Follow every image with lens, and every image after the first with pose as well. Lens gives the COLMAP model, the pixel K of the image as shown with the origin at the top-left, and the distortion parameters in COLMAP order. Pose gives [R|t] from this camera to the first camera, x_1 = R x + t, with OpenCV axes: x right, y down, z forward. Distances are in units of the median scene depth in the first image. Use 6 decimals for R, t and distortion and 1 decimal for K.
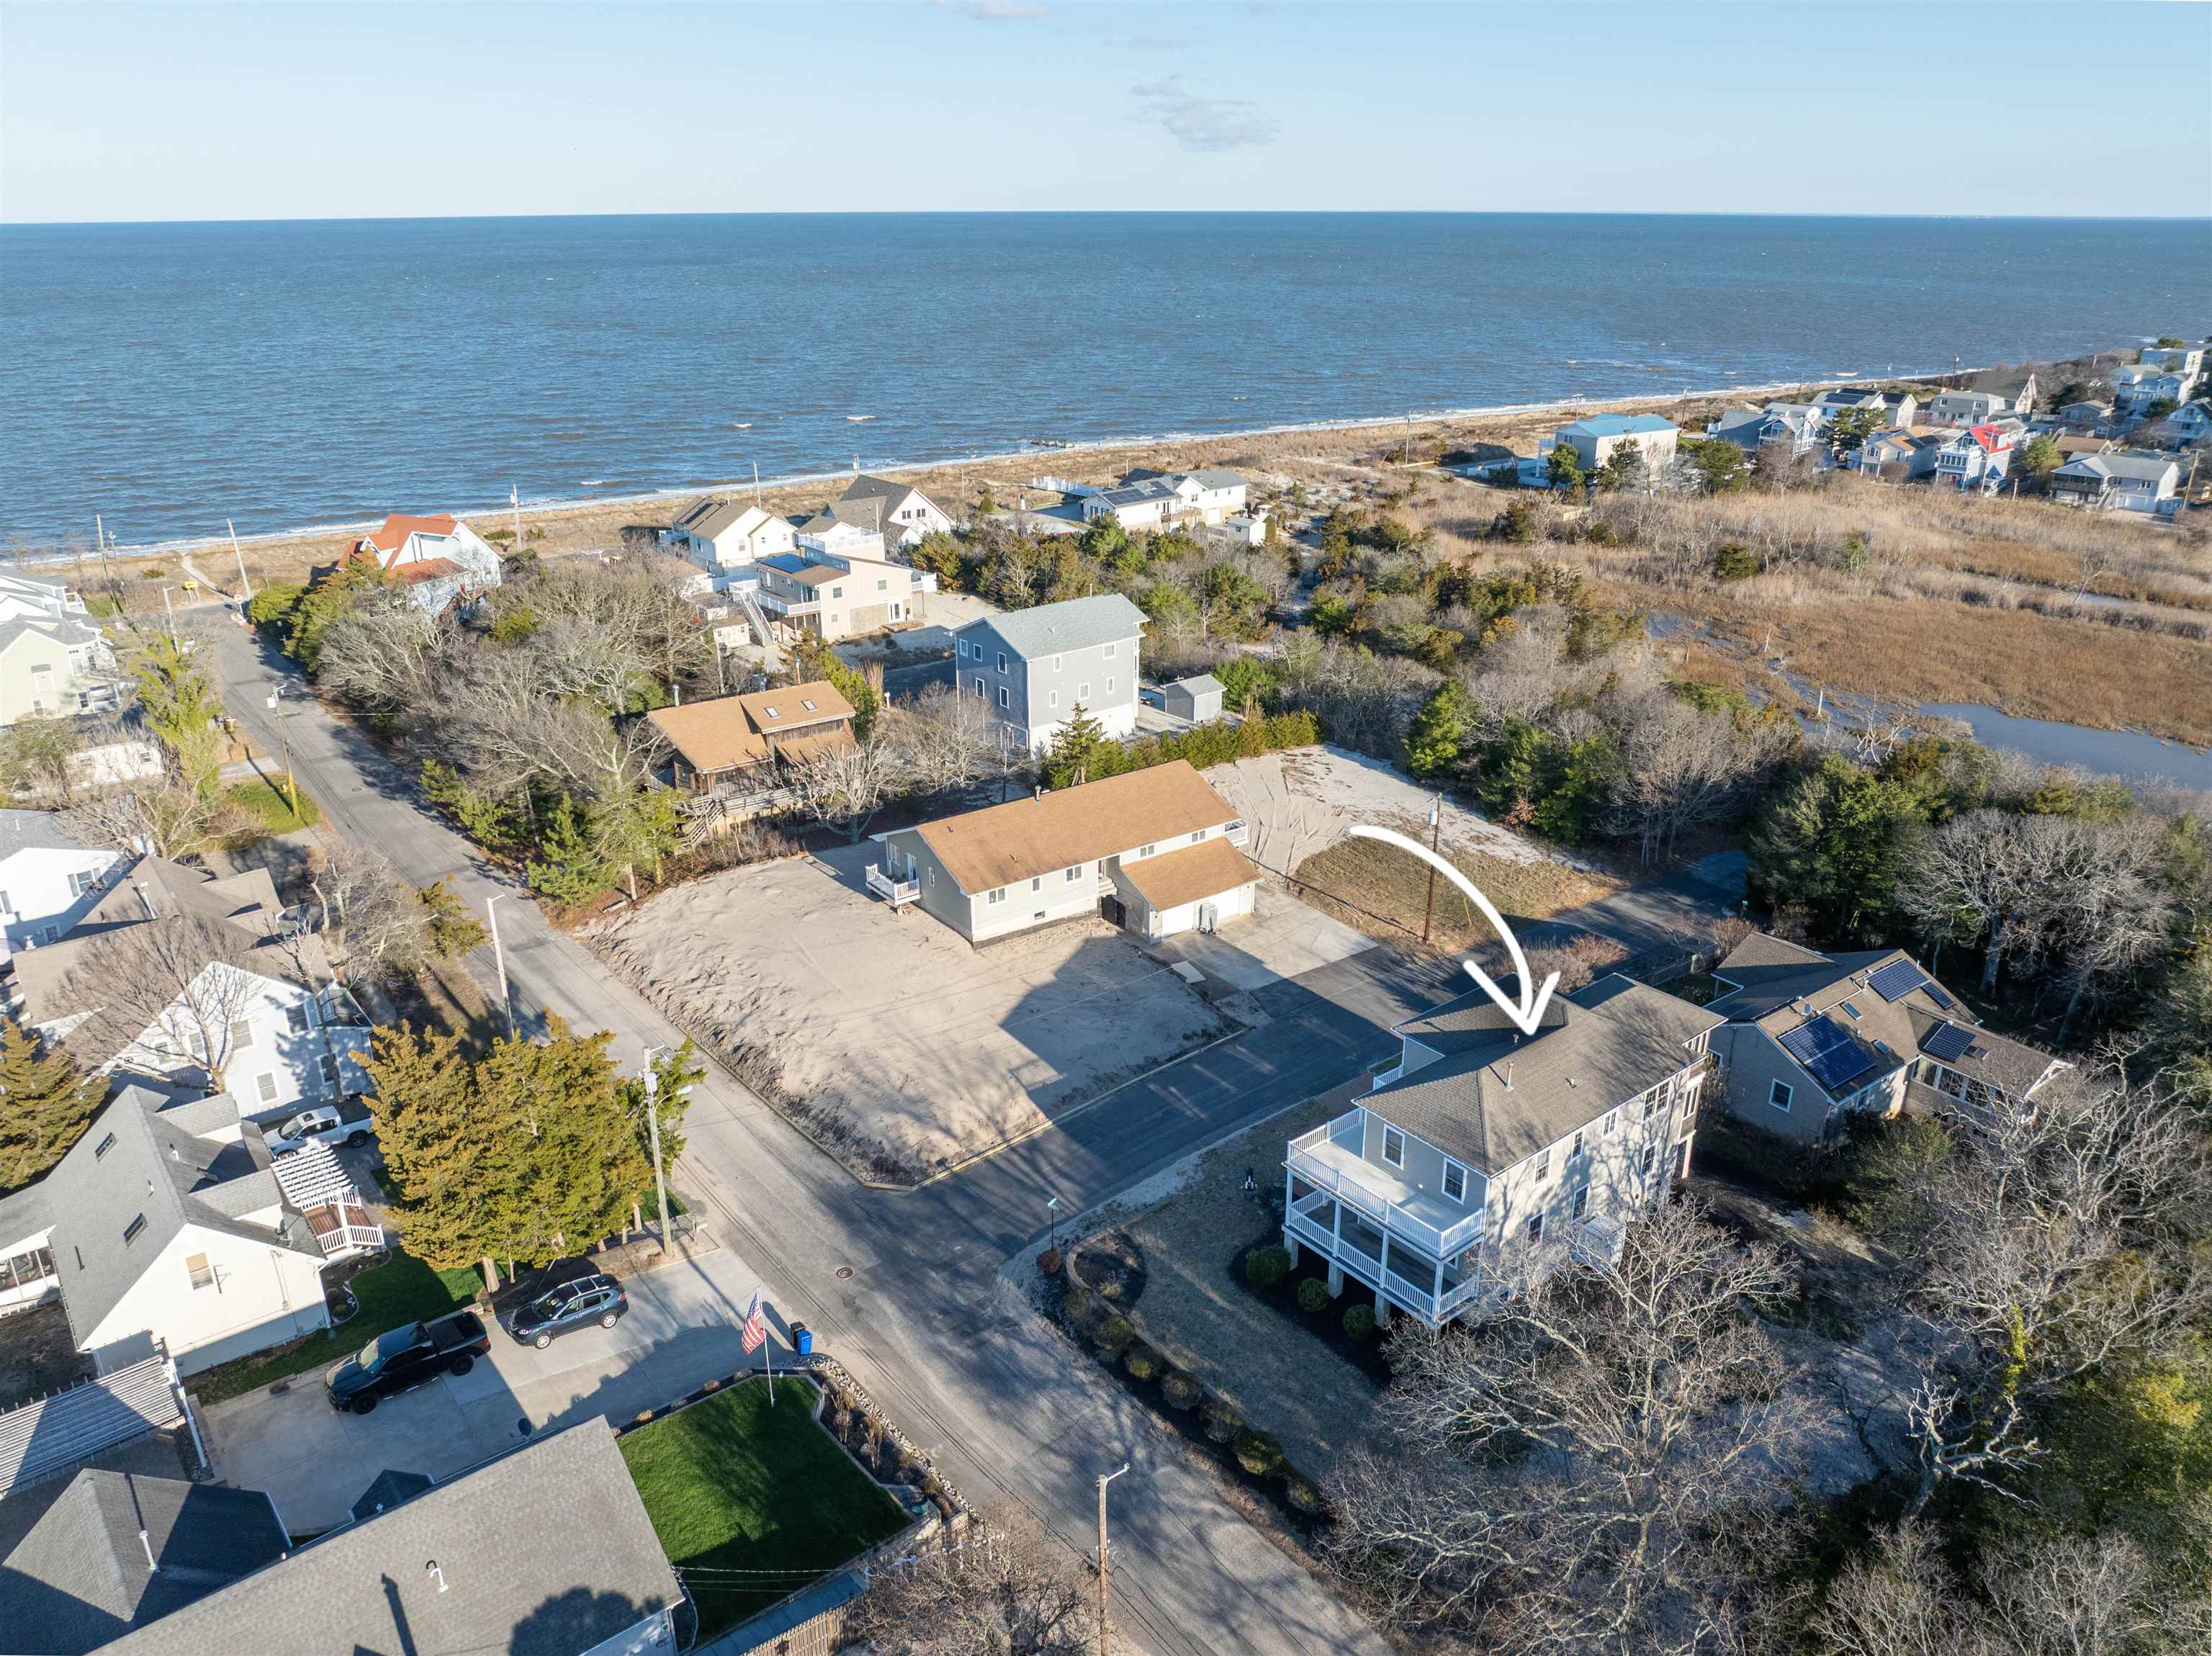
lens RADIAL K [[1568.8, 0, 1106.0], [0, 1568.8, 828.0], [0, 0, 1]] dist [-0.029967, -0.009123]
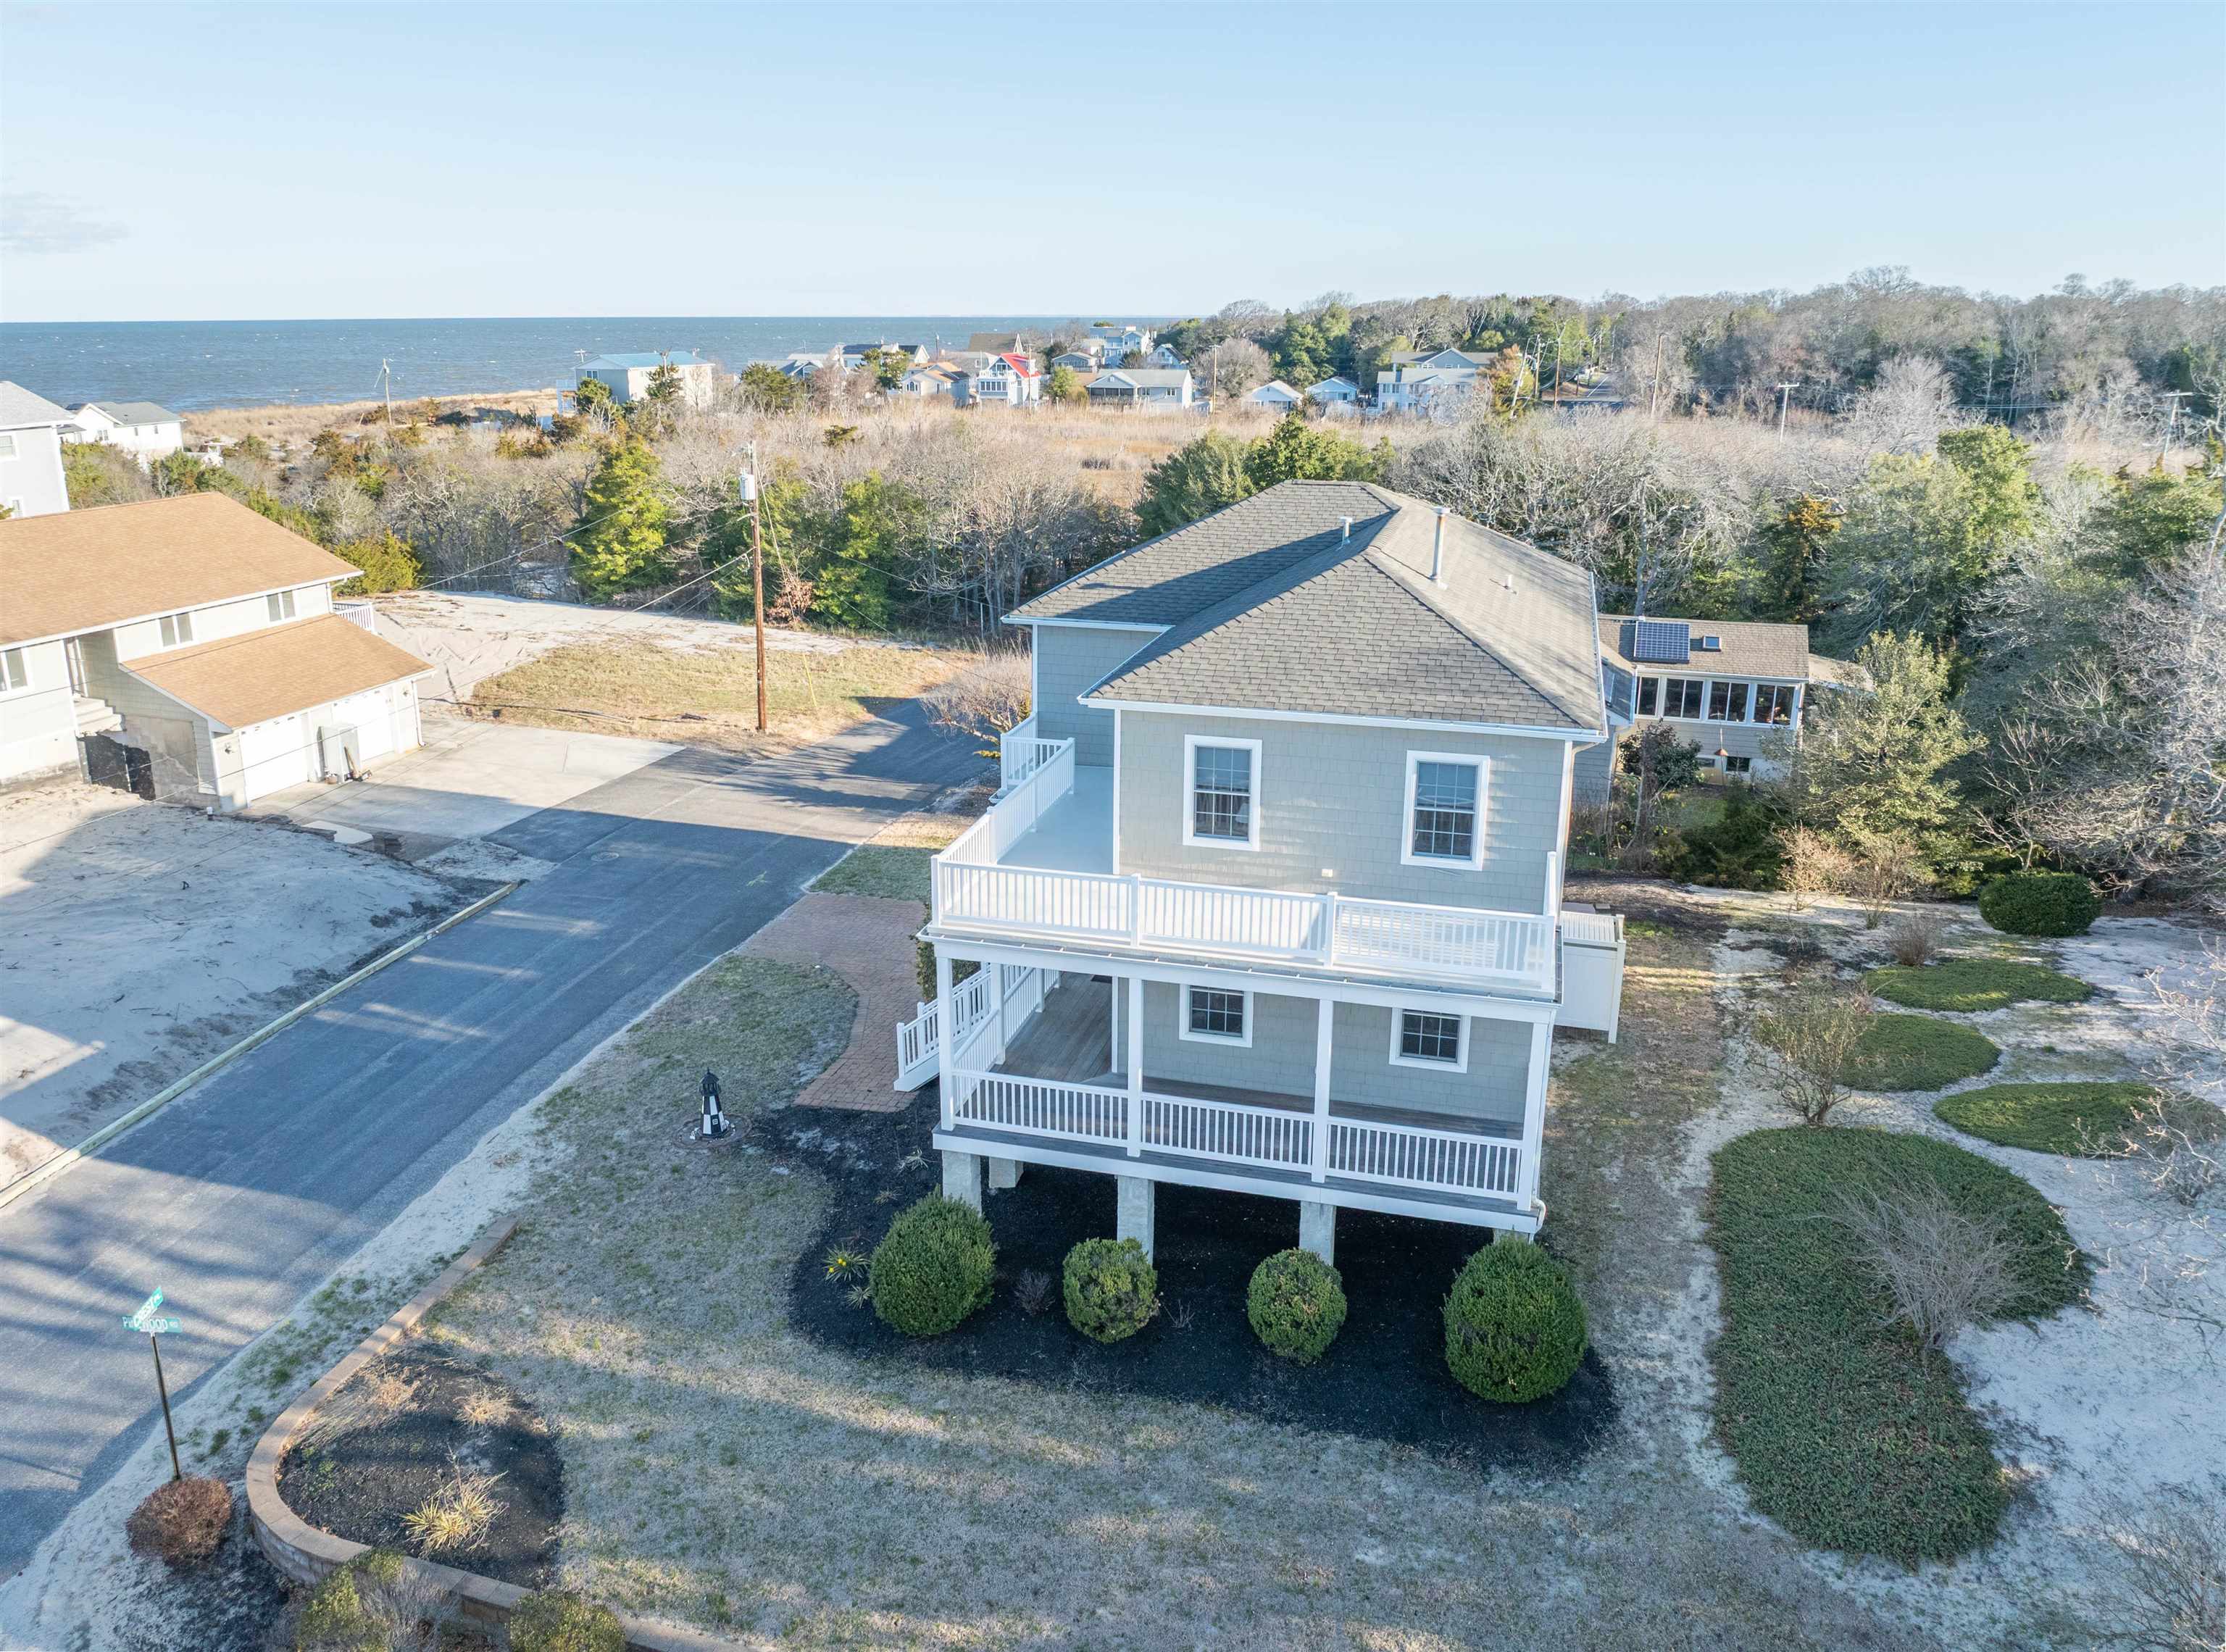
lens RADIAL K [[1649.9, 0, 1084.7], [0, 1649.9, 789.3], [0, 0, 1]] dist [-0.038973, -0.006315]
pose [[0.816261, -0.159575, 0.555207, -0.025198], [0.210883, 0.977075, -0.029212, 0.111056], [-0.537817, 0.140929, 0.831199, 0.379151]]
